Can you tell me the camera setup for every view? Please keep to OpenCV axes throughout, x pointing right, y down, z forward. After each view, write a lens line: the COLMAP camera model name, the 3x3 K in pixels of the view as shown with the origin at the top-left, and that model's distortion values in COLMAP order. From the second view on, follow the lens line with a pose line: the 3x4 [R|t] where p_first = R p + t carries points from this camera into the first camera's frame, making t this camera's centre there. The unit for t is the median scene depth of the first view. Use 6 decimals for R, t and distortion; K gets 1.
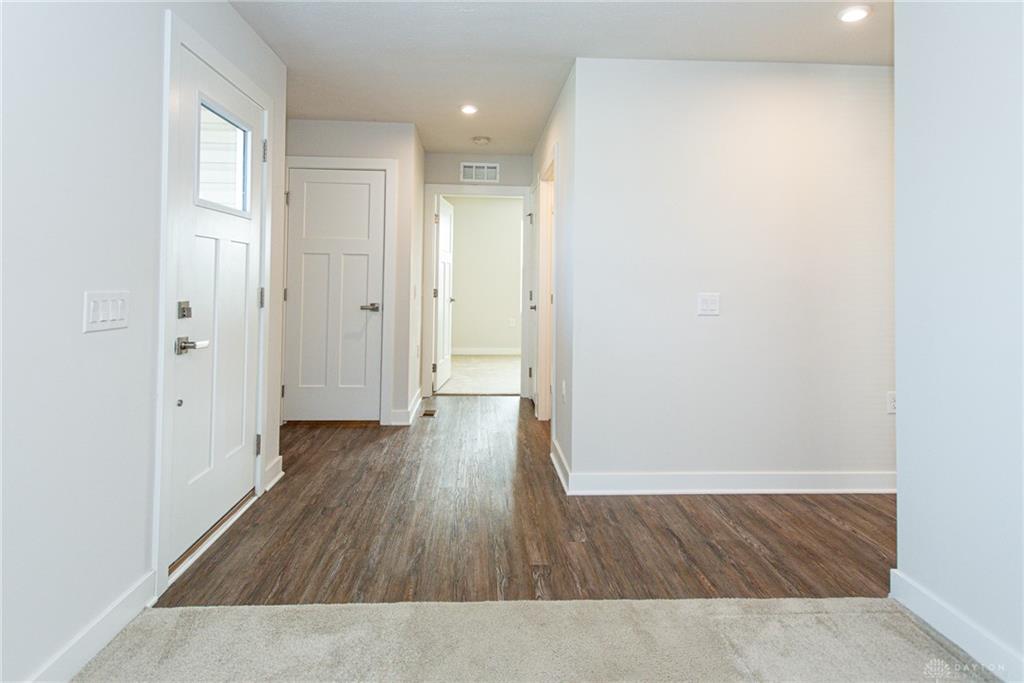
lens RADIAL K [[580.2, 0, 510.9], [0, 580.2, 265.2], [0, 0, 1]] dist [0.014755, -0.002622]
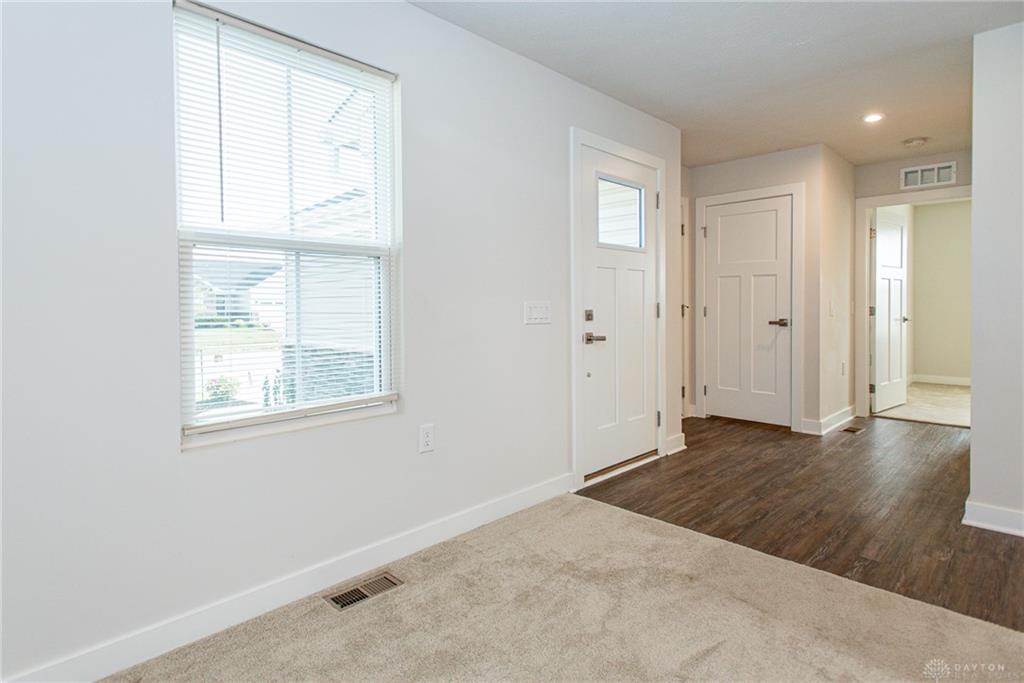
lens RADIAL K [[539.5, 0, 508.2], [0, 539.5, 307.6], [0, 0, 1]] dist [0.003403, -0.000138]
pose [[0.667808, -0.014671, -0.744189, 0.294852], [0.034236, 0.999353, 0.011021, 0.026314], [0.743546, -0.032838, 0.667878, -0.098842]]
